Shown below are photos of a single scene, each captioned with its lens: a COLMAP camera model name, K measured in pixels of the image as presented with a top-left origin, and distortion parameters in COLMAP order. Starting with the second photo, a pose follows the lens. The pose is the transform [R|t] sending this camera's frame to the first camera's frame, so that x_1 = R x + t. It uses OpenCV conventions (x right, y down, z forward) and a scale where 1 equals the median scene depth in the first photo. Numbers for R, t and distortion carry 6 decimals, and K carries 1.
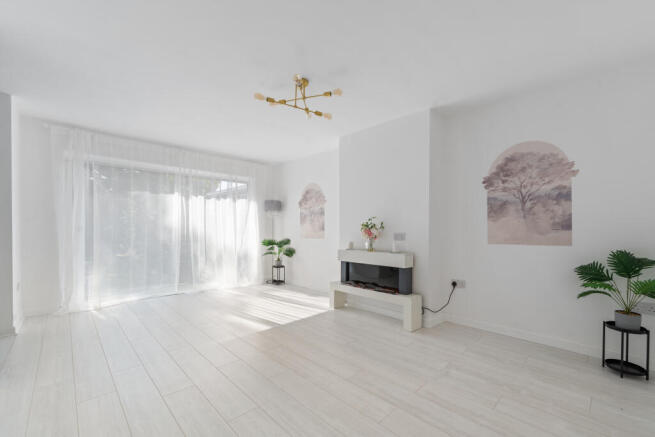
lens RADIAL K [[265.8, 0, 324.3], [0, 265.8, 231.0], [0, 0, 1]] dist [0.000030, 0.000139]
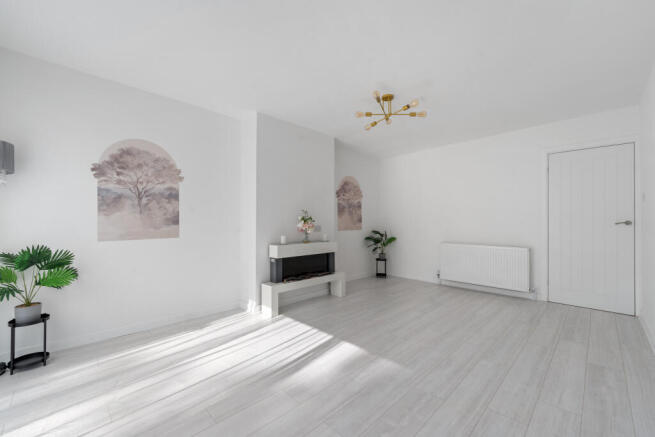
lens RADIAL K [[265.8, 0, 327.2], [0, 265.8, 220.0], [0, 0, 1]] dist [0.000030, 0.000139]
pose [[-0.000333, 0.012319, 0.999924, -0.285867], [0.014246, 0.999823, -0.012313, -0.000067], [-0.999898, 0.014240, -0.000509, 0.293455]]
